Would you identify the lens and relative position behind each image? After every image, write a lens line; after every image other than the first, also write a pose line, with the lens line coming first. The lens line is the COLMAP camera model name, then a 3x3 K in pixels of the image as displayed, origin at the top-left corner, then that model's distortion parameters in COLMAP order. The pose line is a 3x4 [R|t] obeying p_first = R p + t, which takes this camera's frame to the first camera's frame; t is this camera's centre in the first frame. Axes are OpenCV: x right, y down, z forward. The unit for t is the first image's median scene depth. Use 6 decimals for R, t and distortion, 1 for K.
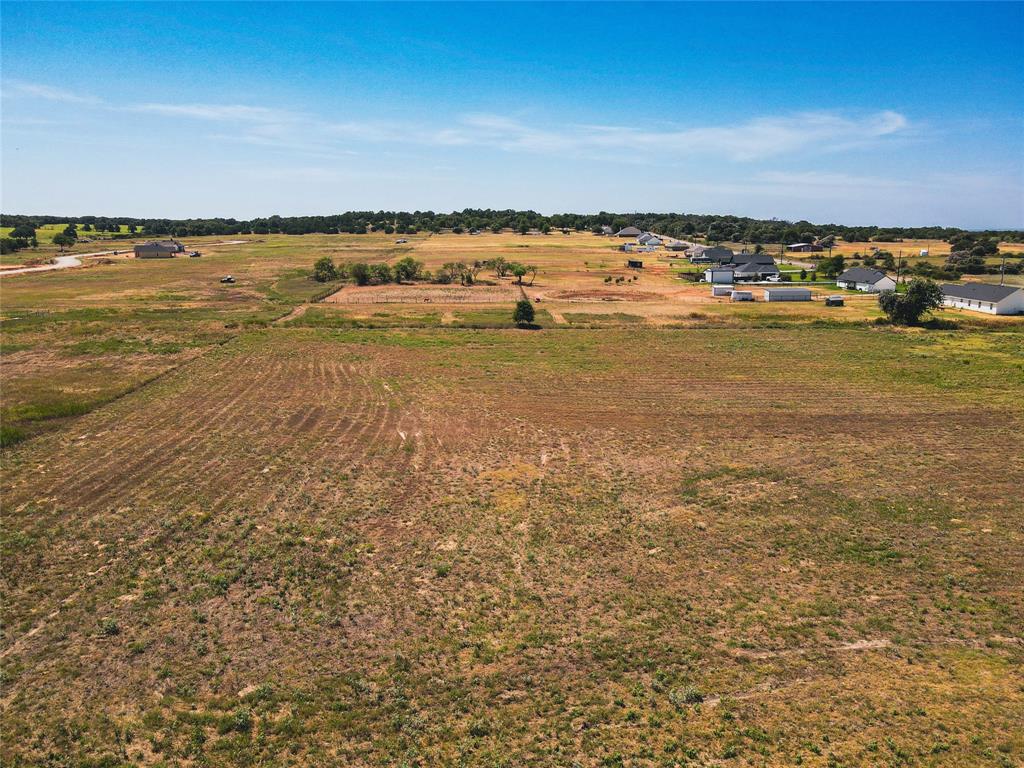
lens RADIAL K [[754.7, 0, 510.3], [0, 754.7, 390.1], [0, 0, 1]] dist [-0.001080, 0.032659]
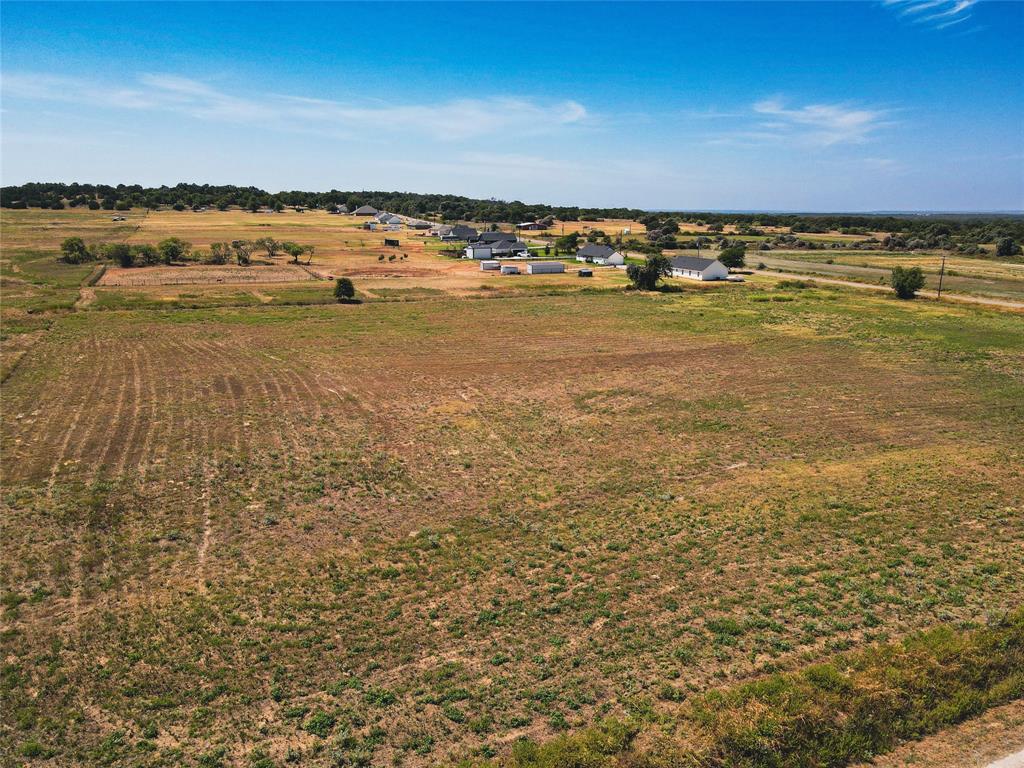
lens RADIAL K [[754.7, 0, 516.2], [0, 754.7, 387.8], [0, 0, 1]] dist [-0.001080, 0.032659]
pose [[0.929927, -0.077189, 0.359552, -0.087012], [0.067792, 0.996949, 0.038694, 0.008110], [-0.361441, -0.011608, 0.932323, -0.061082]]
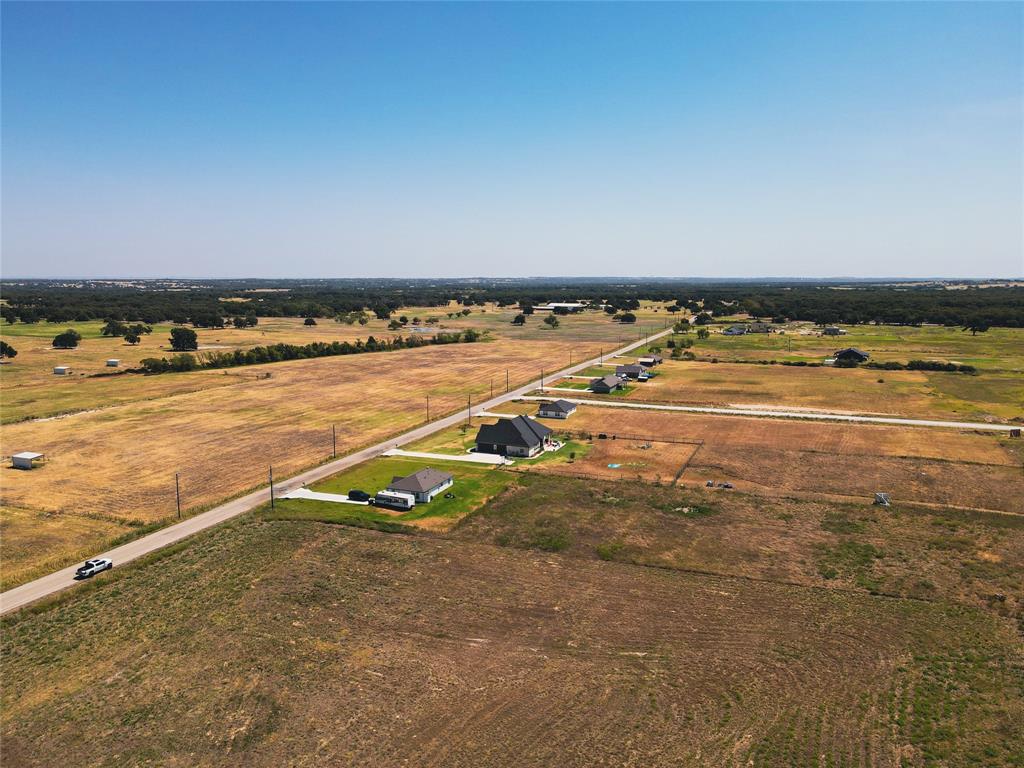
lens RADIAL K [[754.7, 0, 515.7], [0, 754.7, 384.5], [0, 0, 1]] dist [-0.001080, 0.032659]
pose [[-0.408195, 0.138235, -0.902368, 0.309768], [-0.189039, 0.954244, 0.231696, -0.219958], [0.893107, 0.265159, -0.363386, 0.424050]]
